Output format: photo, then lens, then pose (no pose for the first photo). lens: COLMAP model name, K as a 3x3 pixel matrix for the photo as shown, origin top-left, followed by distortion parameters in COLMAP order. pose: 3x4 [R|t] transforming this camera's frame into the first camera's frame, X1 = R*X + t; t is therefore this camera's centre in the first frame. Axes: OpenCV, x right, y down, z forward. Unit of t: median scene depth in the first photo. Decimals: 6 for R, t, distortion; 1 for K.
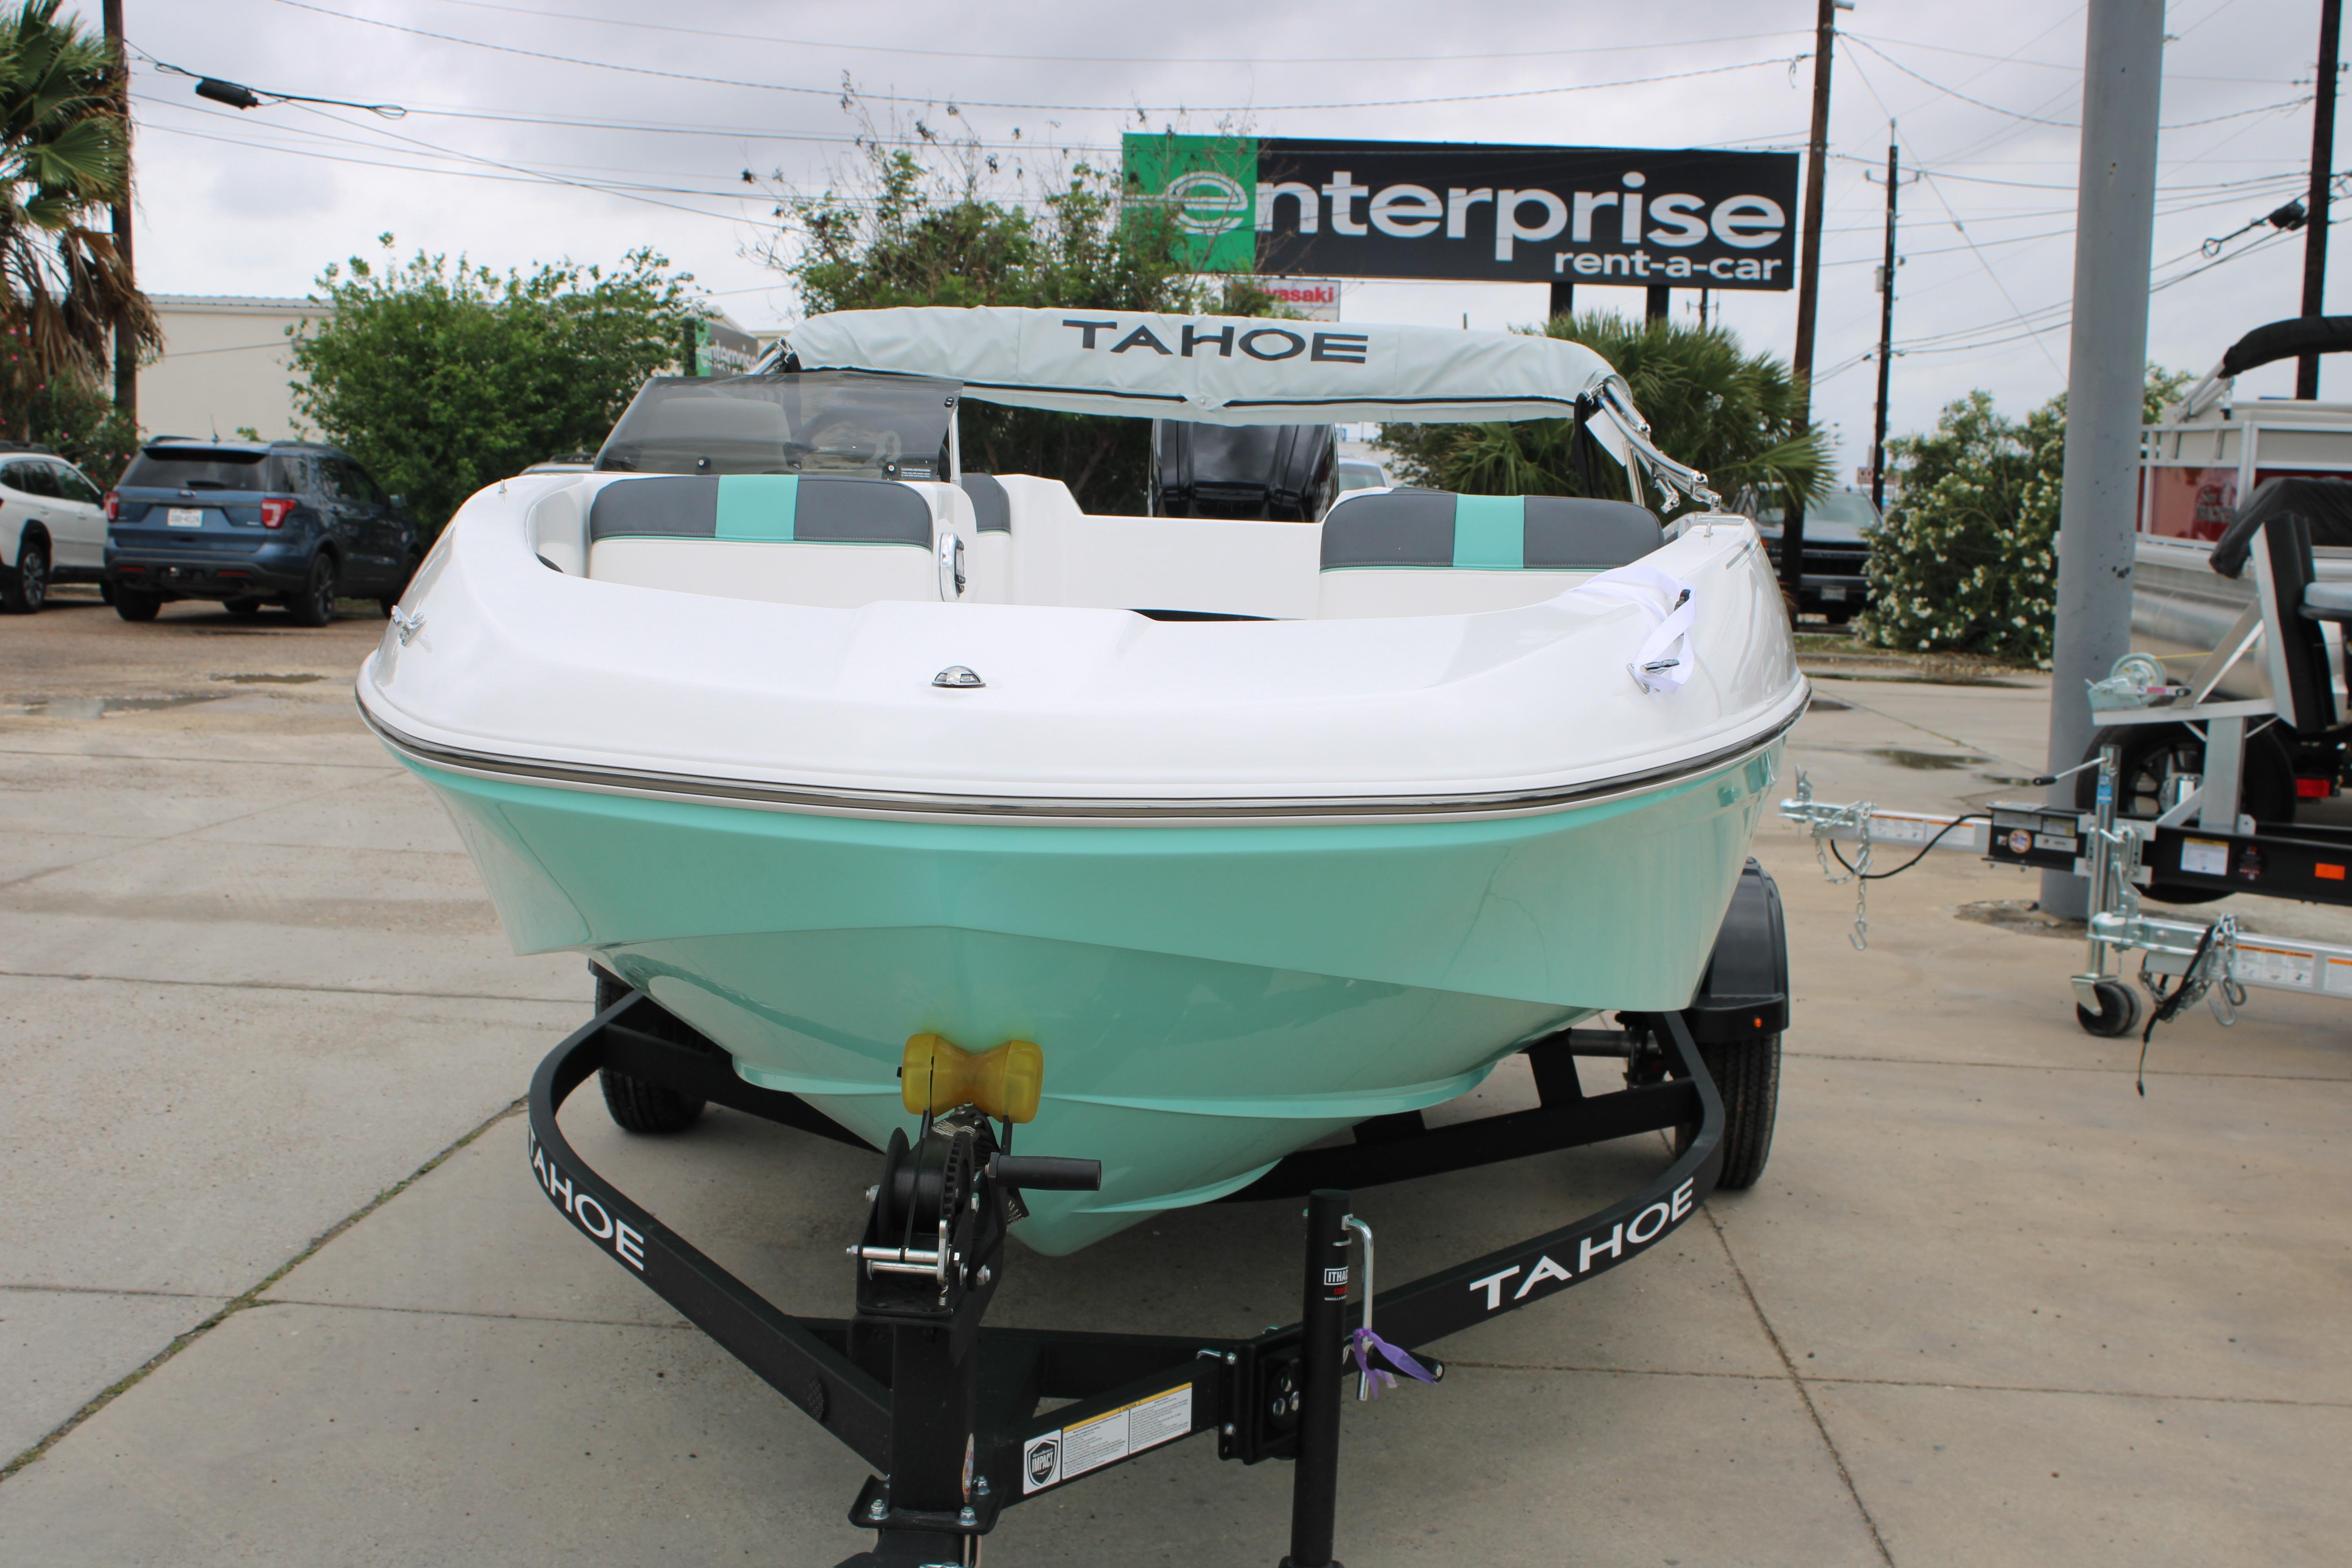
lens RADIAL K [[2966.4, 0, 1176.0], [0, 2966.4, 784.0], [0, 0, 1]] dist [-0.085803, 0.108185]
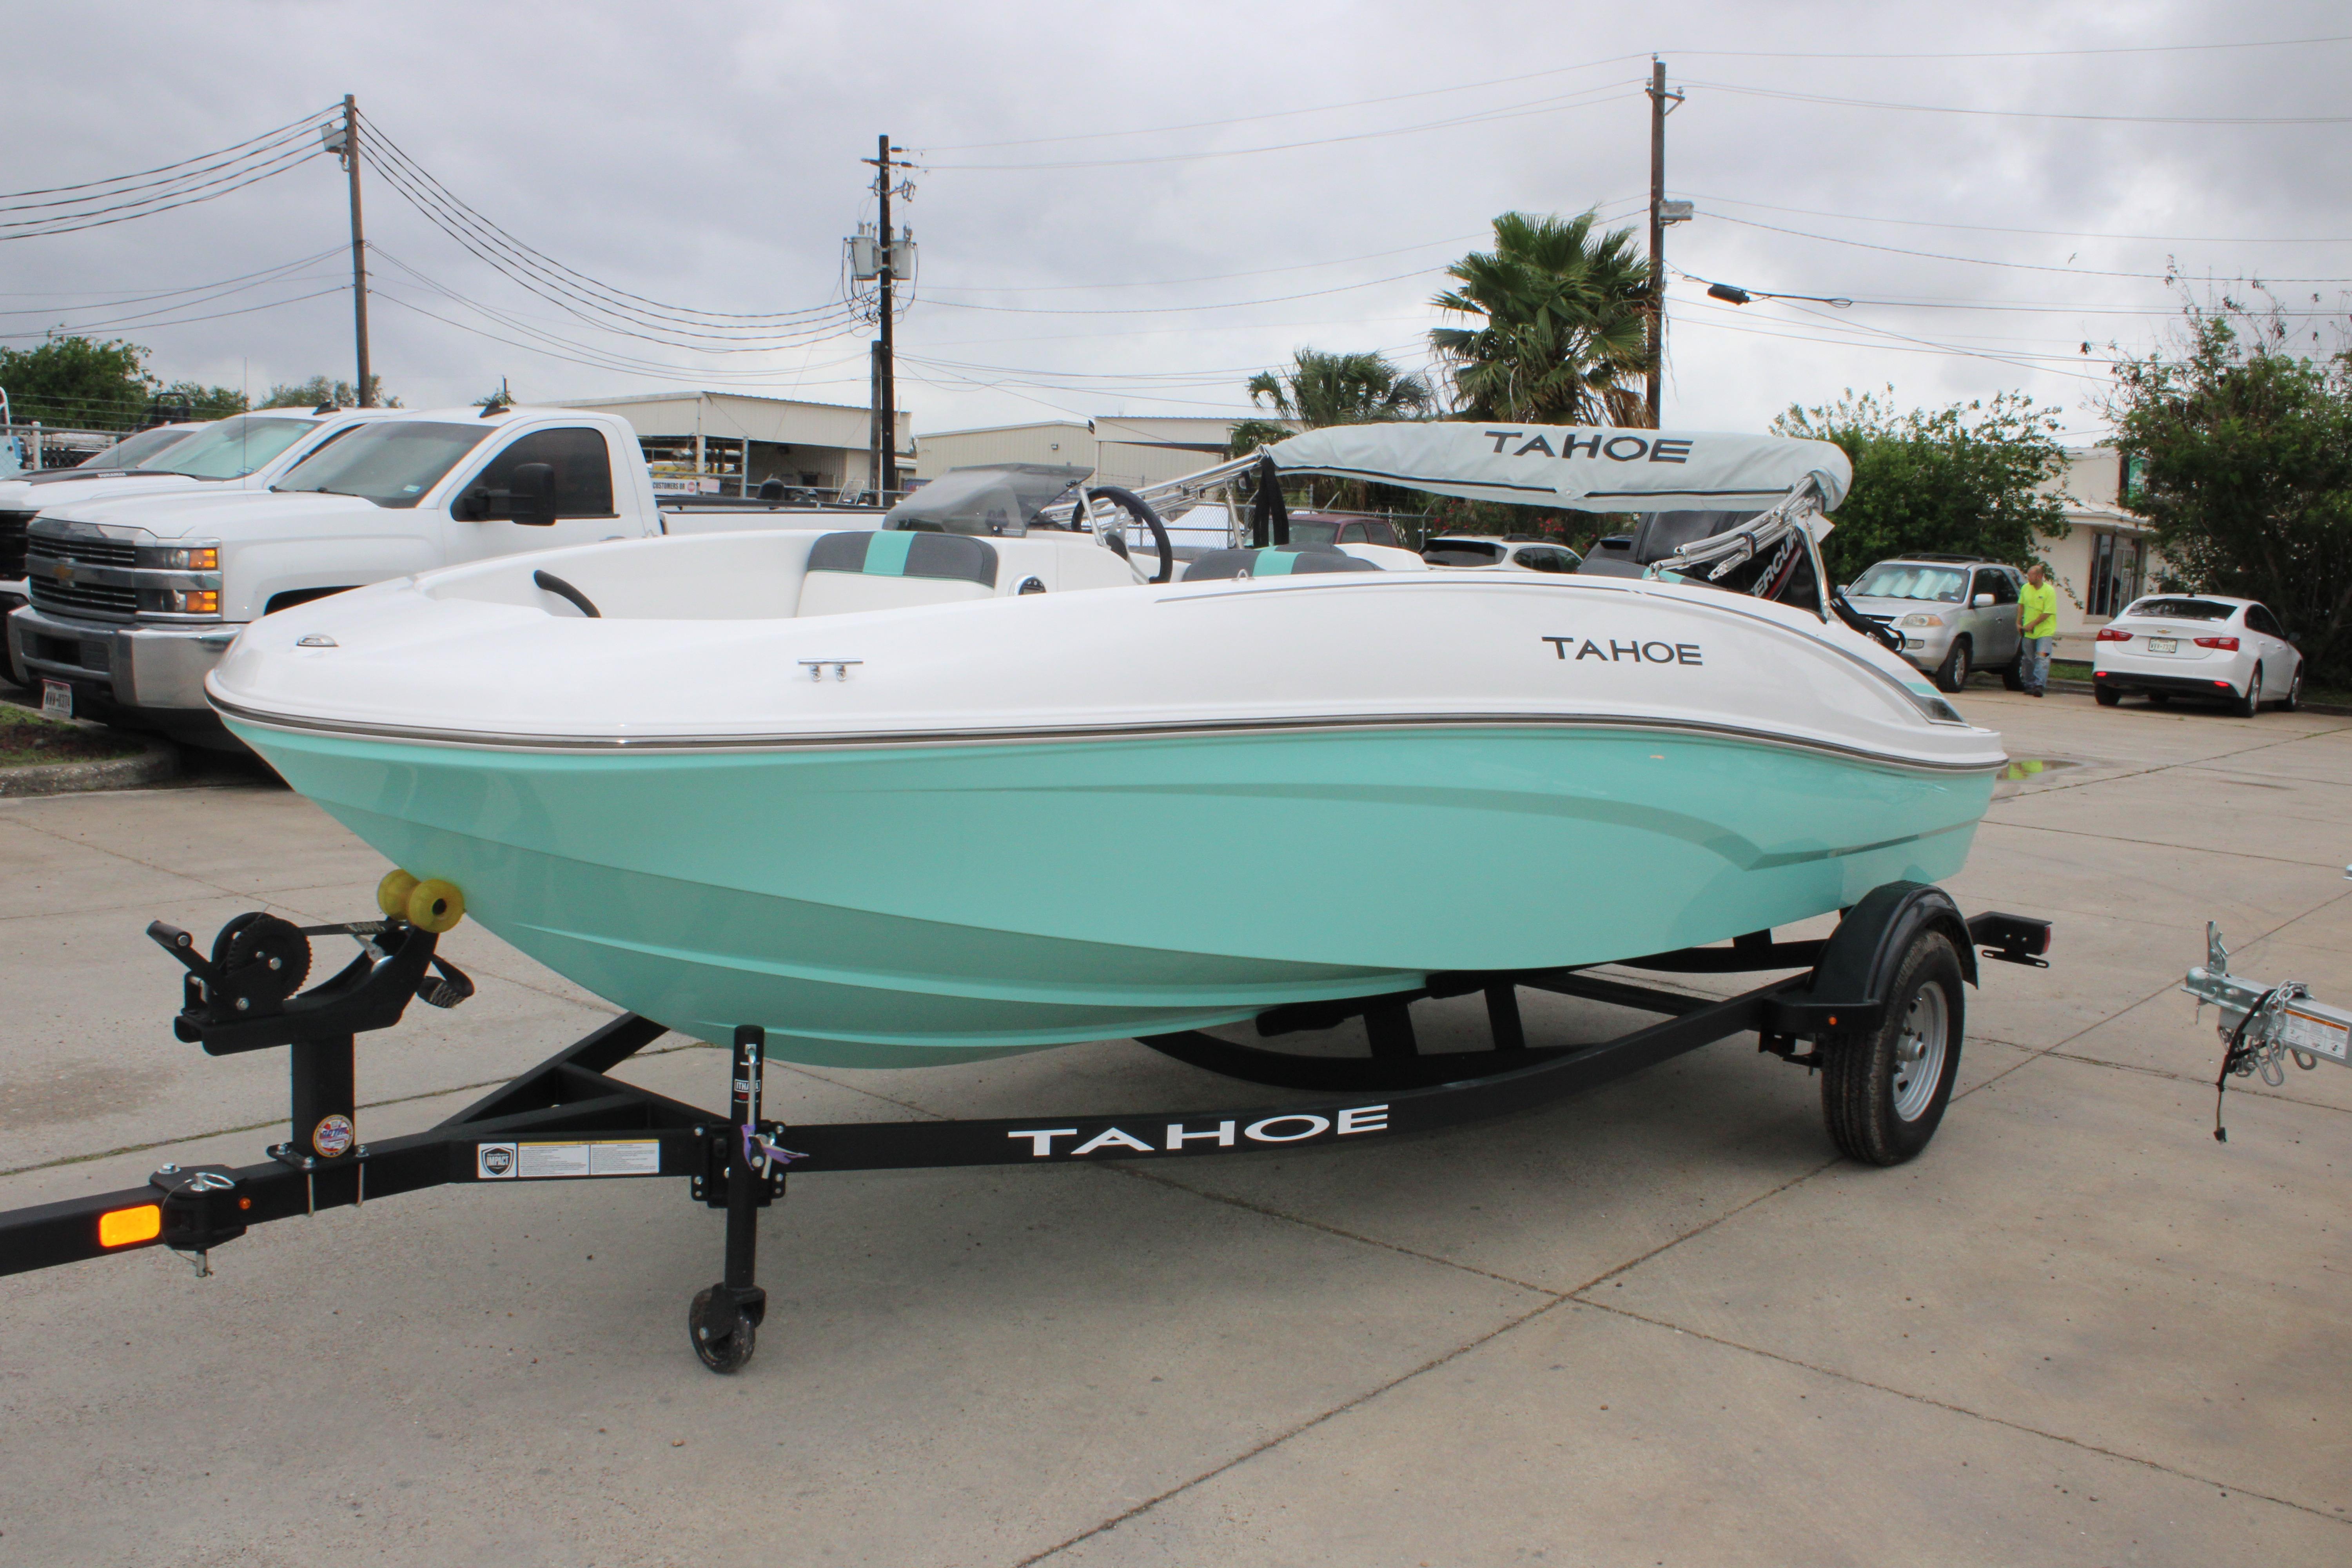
lens RADIAL K [[2139.1, 0, 1167.7], [0, 2139.1, 780.2], [0, 0, 1]] dist [-0.155613, 0.159355]
pose [[0.807211, 0.077456, -0.585159, 0.384616], [-0.079973, 0.996563, 0.021592, -0.009158], [0.584820, 0.029368, 0.810631, 0.137188]]
